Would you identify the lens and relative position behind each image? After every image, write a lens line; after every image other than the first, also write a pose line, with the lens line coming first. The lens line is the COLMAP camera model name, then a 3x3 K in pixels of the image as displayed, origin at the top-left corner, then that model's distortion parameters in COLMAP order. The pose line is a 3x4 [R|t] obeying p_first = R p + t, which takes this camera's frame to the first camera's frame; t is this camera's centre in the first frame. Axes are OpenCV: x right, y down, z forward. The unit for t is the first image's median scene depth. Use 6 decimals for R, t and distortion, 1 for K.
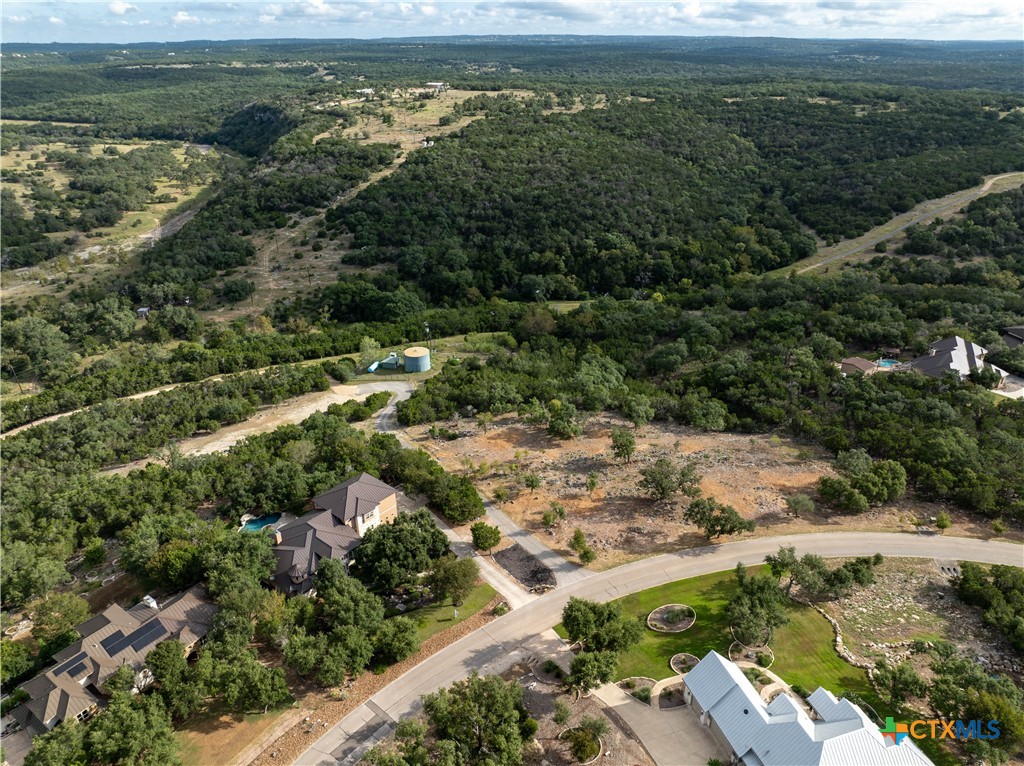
lens RADIAL K [[720.6, 0, 516.4], [0, 720.6, 385.4], [0, 0, 1]] dist [-0.037829, 0.001550]
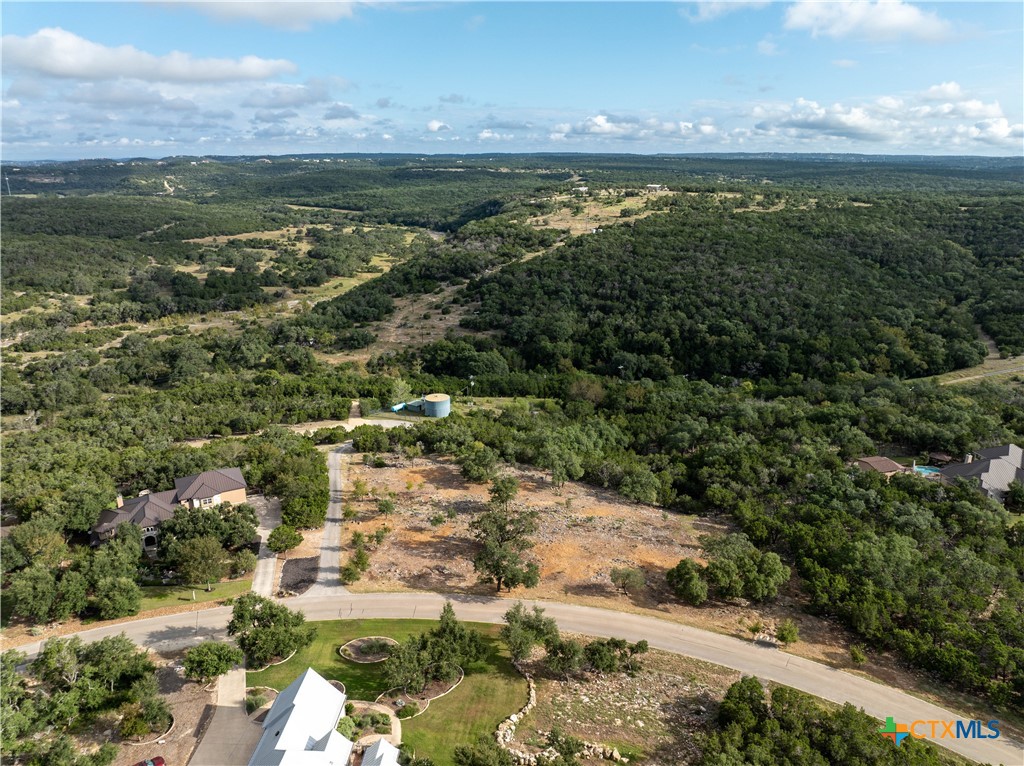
lens RADIAL K [[720.6, 0, 516.4], [0, 720.6, 385.4], [0, 0, 1]] dist [-0.037829, 0.001550]
pose [[0.935747, 0.111758, -0.334497, 0.191474], [-0.158140, 0.980730, -0.114722, 0.022202], [0.315230, 0.160248, 0.935388, 0.050134]]
